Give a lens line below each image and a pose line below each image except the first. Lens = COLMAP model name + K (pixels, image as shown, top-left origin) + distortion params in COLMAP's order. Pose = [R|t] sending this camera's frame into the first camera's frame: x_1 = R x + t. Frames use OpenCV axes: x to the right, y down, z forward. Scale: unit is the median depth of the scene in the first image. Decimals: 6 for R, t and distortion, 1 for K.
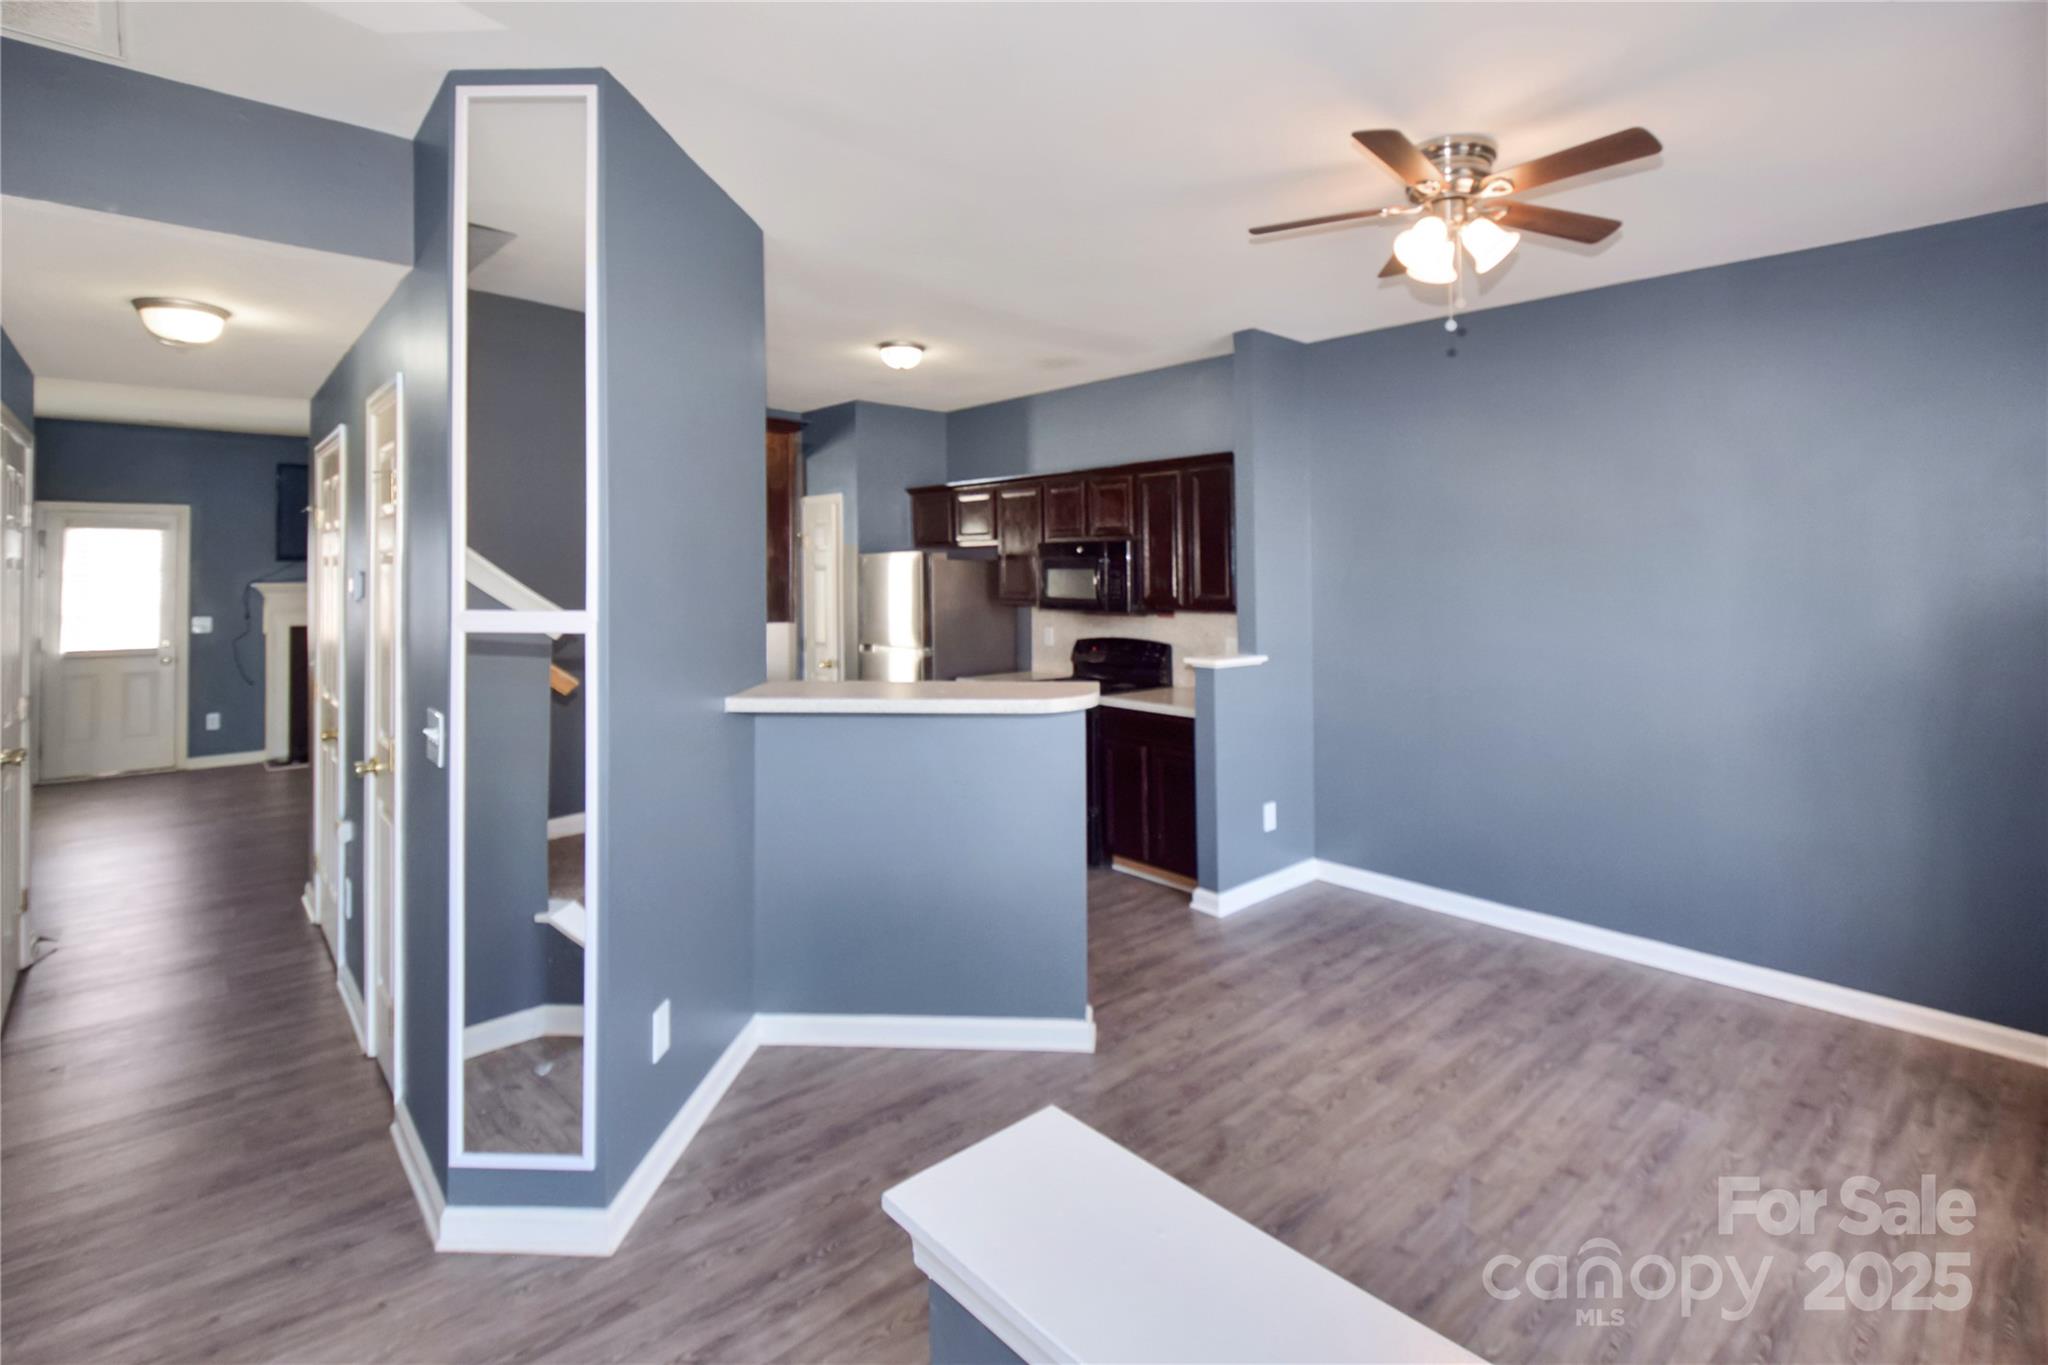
lens RADIAL K [[950.5, 0, 1088.9], [0, 950.5, 585.9], [0, 0, 1]] dist [-0.005226, -0.010957]
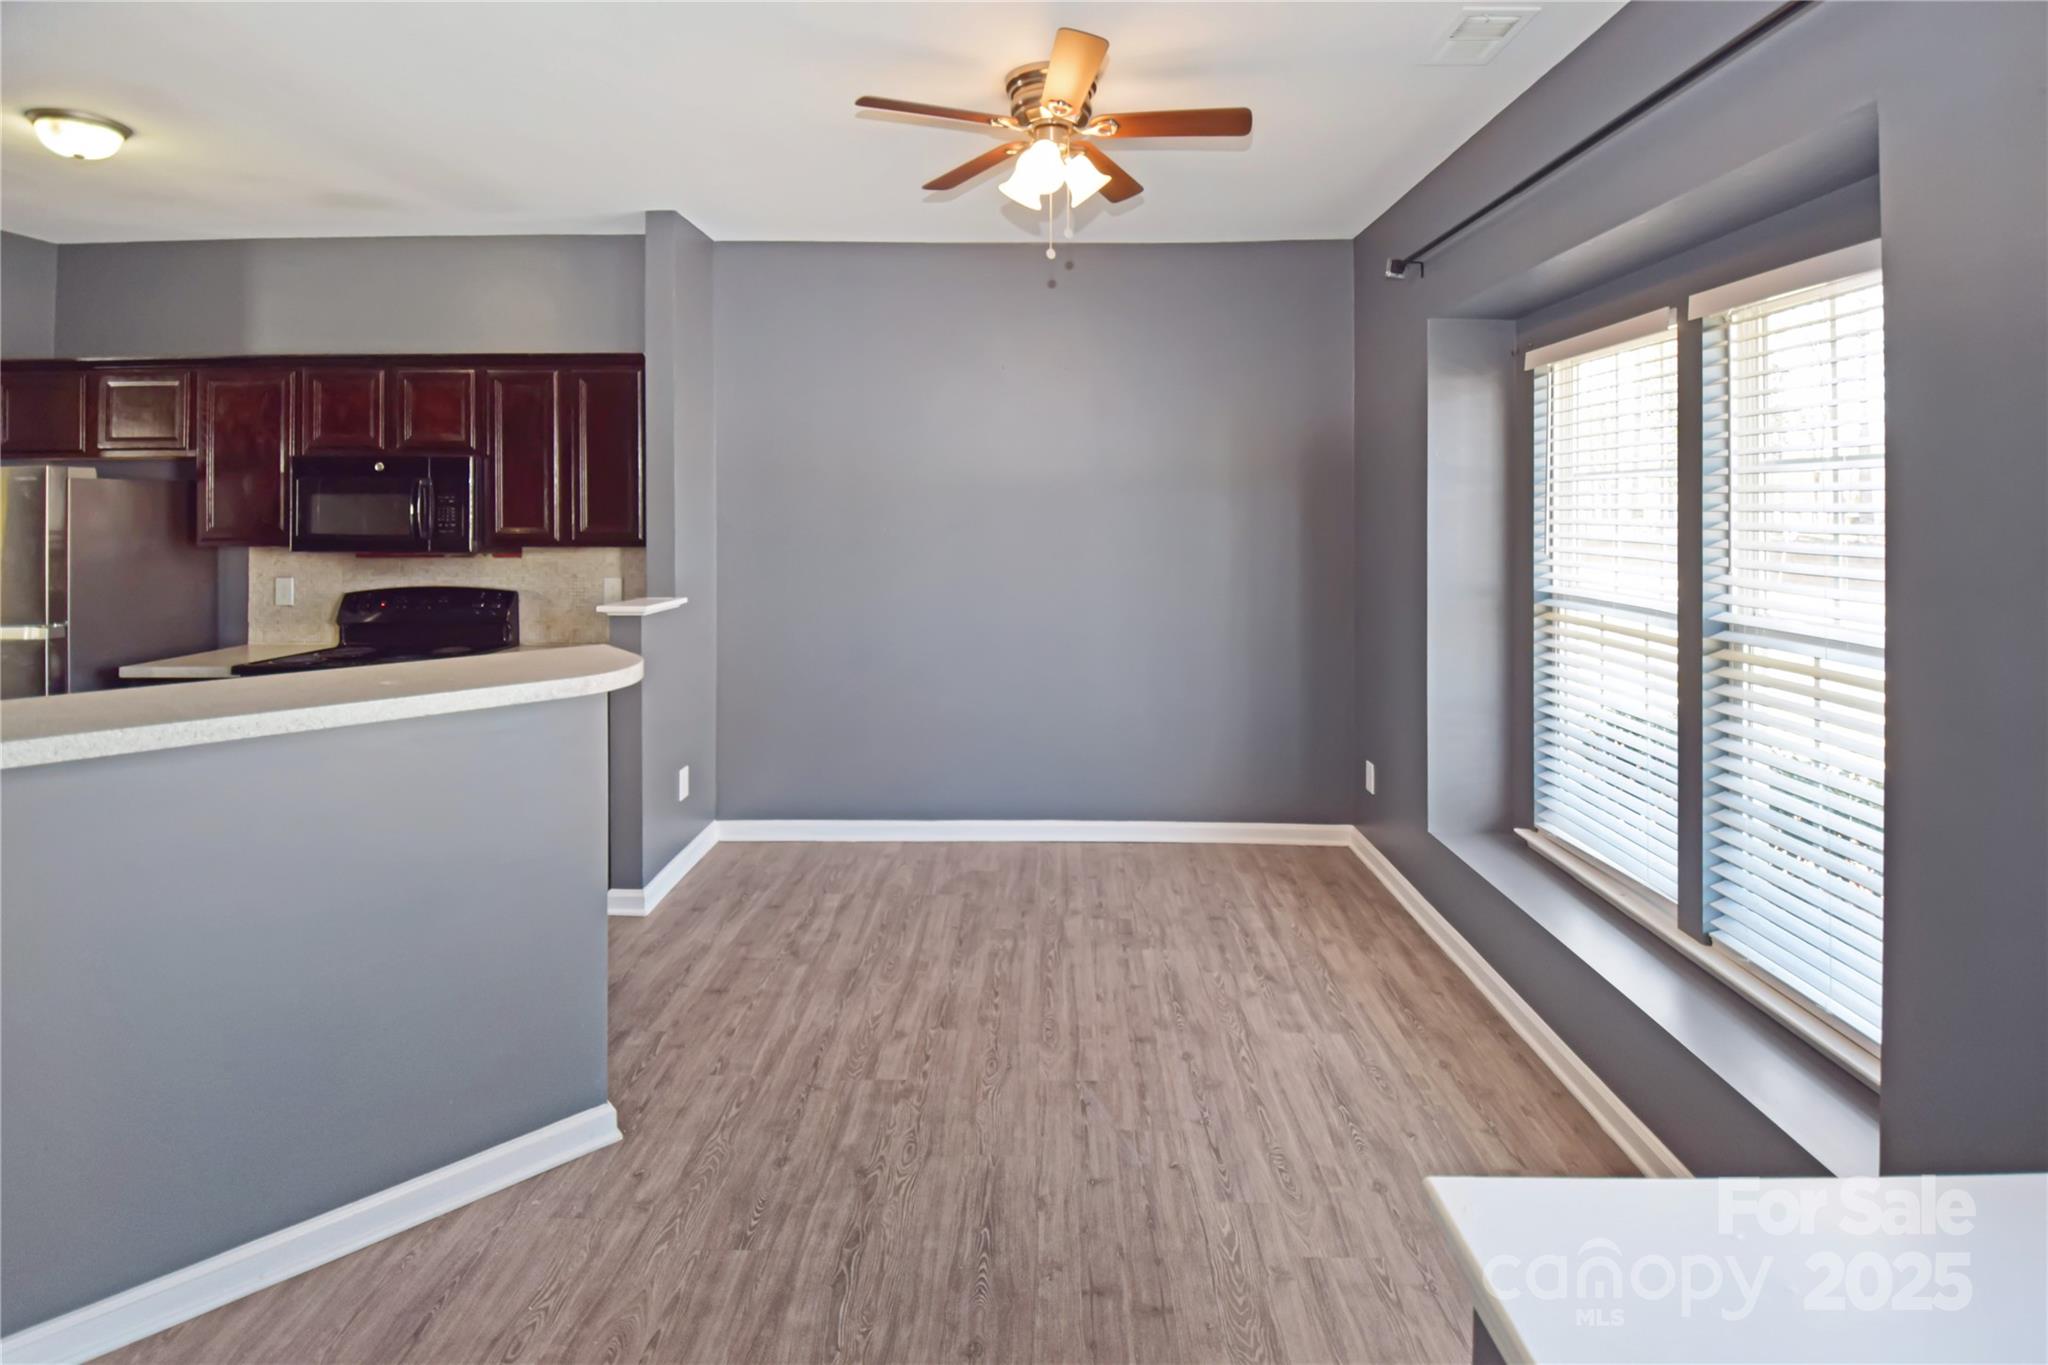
lens RADIAL K [[950.5, 0, 1031.1], [0, 950.5, 535.6], [0, 0, 1]] dist [-0.005226, -0.010957]
pose [[0.700278, -0.023907, 0.713469, -0.289942], [0.006756, 0.999616, 0.026865, -0.004733], [-0.713838, -0.013993, 0.700171, 0.248285]]
